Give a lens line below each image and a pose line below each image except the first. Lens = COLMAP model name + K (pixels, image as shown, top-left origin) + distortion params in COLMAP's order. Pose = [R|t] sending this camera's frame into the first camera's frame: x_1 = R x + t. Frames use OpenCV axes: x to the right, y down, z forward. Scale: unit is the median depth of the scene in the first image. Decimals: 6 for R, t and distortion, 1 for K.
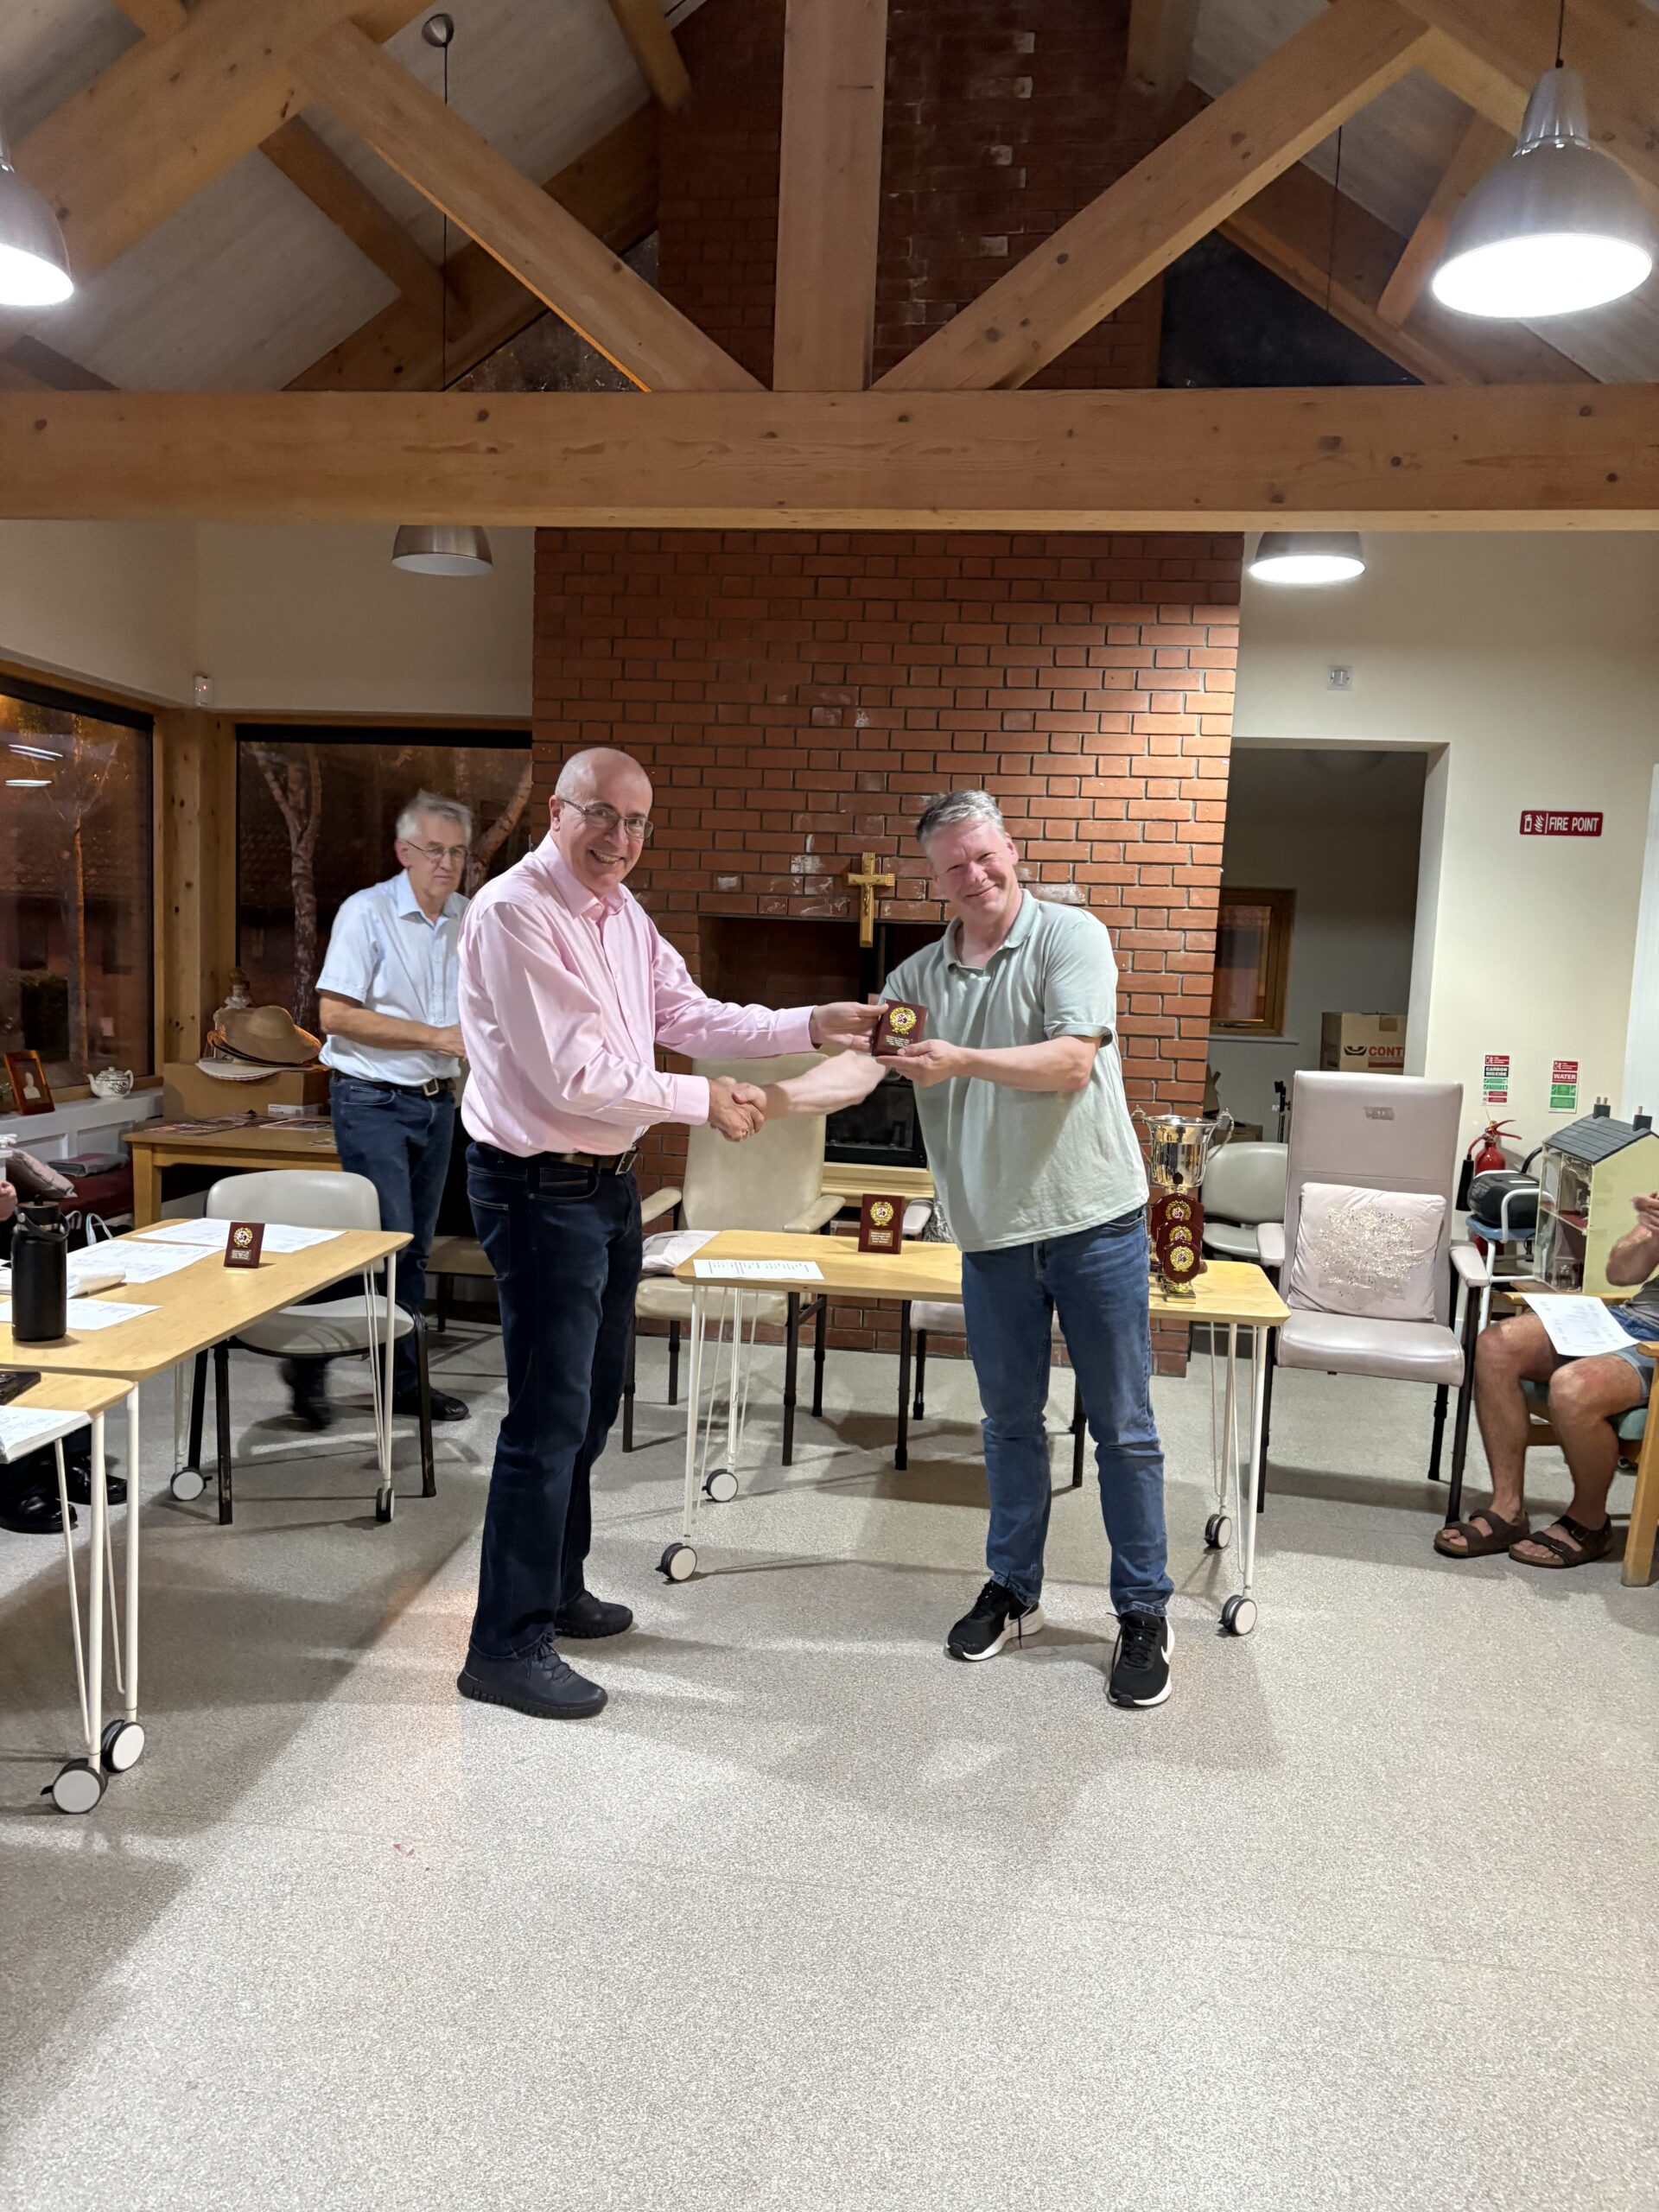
lens RADIAL K [[1680.7, 0, 828.4], [0, 1680.7, 1120.2], [0, 0, 1]] dist [0.048574, -0.056085]
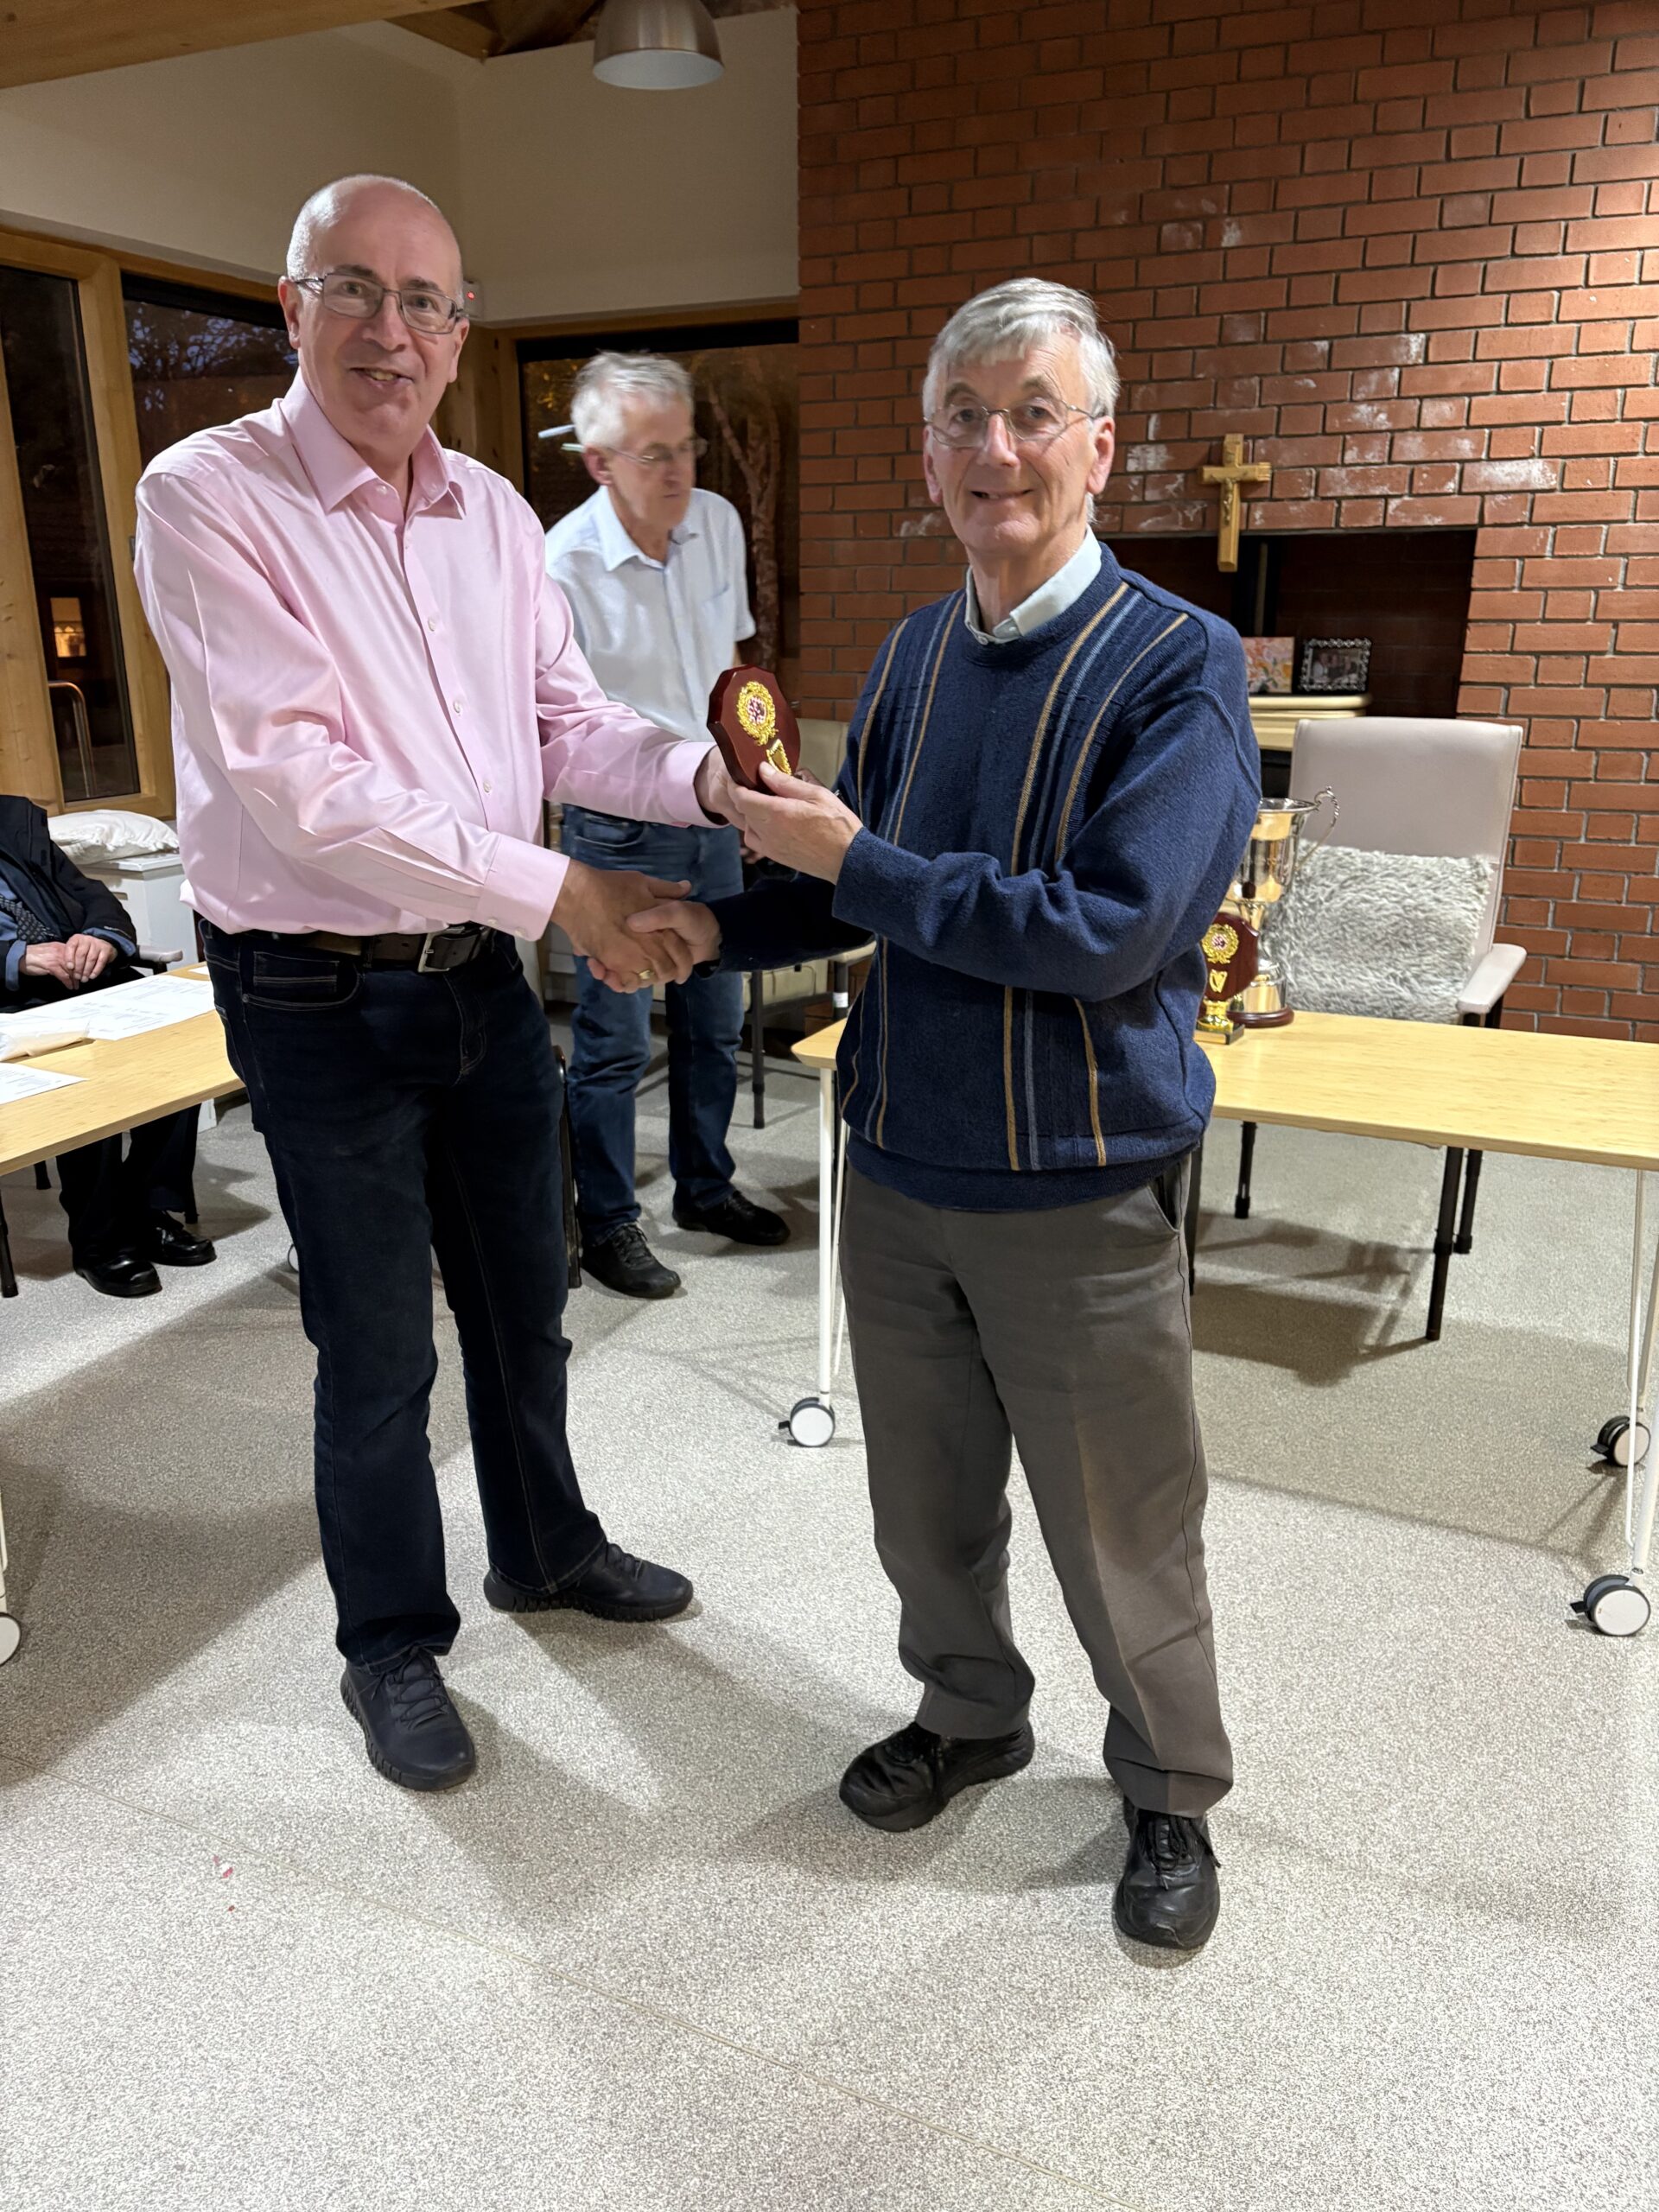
lens RADIAL K [[1680.7, 0, 808.8], [0, 1680.7, 1125.2], [0, 0, 1]] dist [0.048574, -0.056085]
pose [[0.950071, 0.052426, -0.307597, 0.095075], [0.007052, 0.981925, 0.189137, -0.007541], [0.311953, -0.181863, 0.932530, 0.225925]]
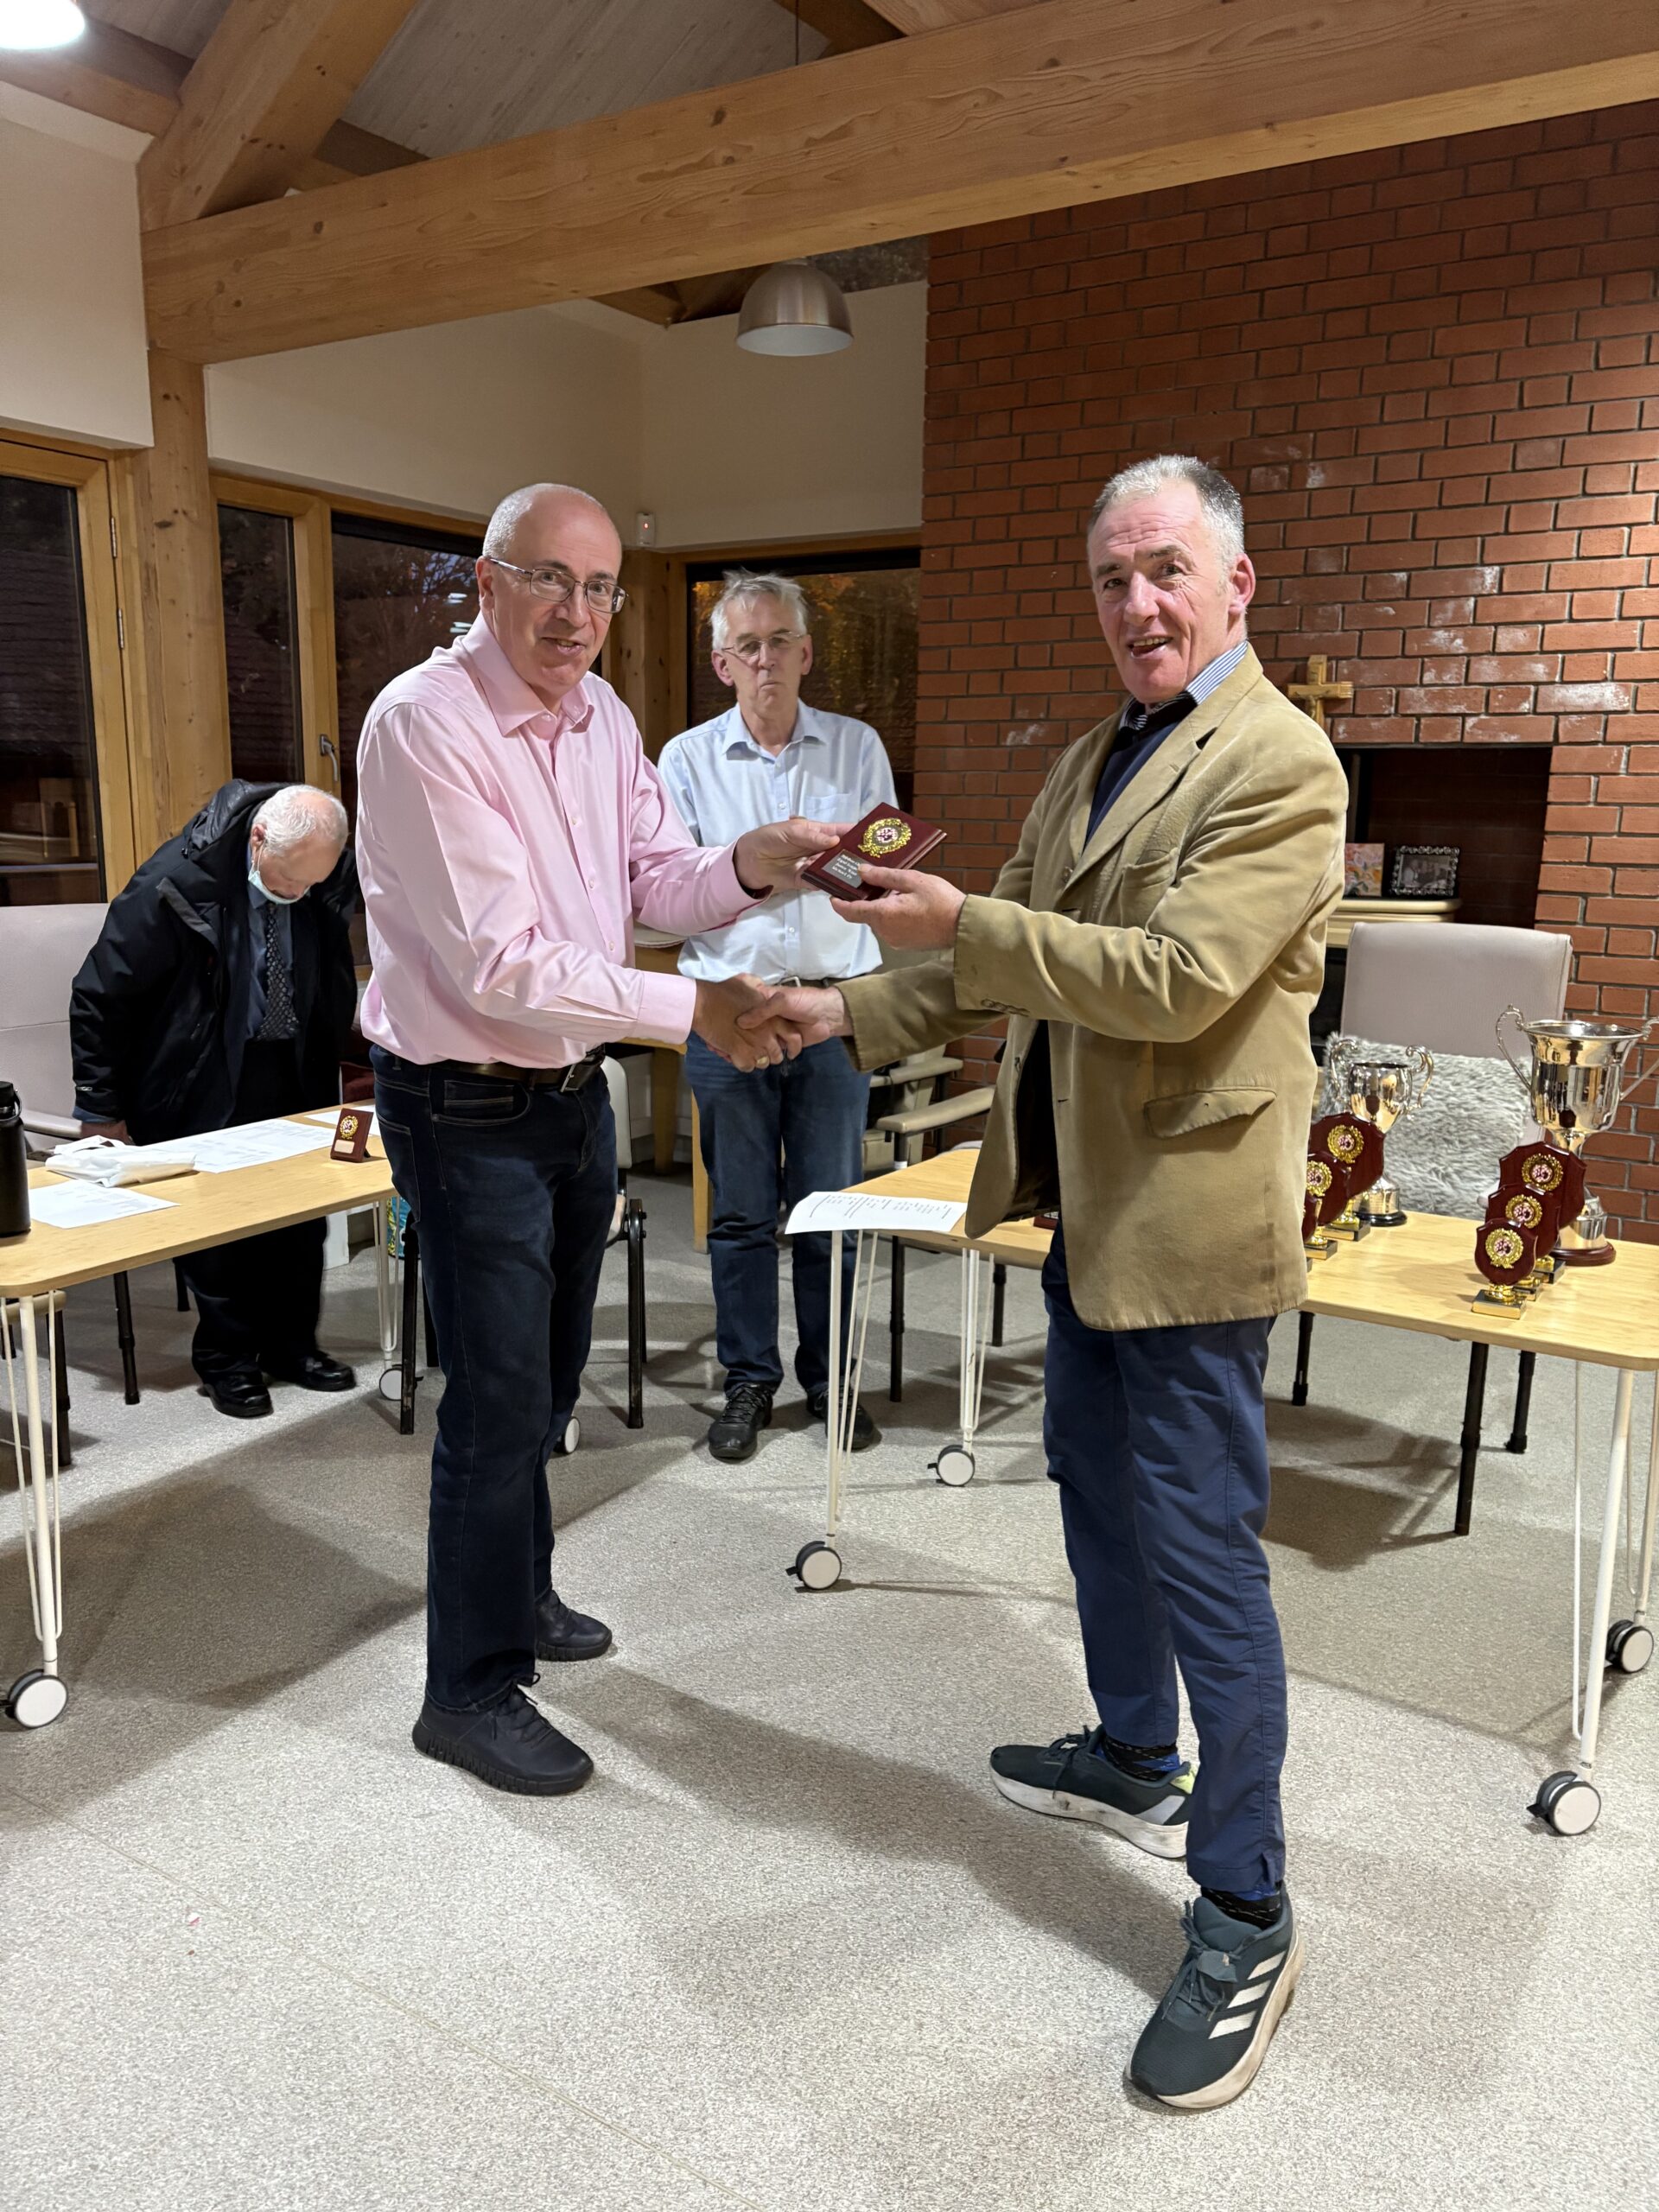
lens RADIAL K [[1680.7, 0, 806.1], [0, 1680.7, 1121.2], [0, 0, 1]] dist [0.048574, -0.056085]
pose [[0.903106, 0.057974, -0.425487, 0.162268], [-0.024337, 0.996162, 0.084076, -0.008643], [0.428728, -0.065574, 0.901051, 0.209476]]
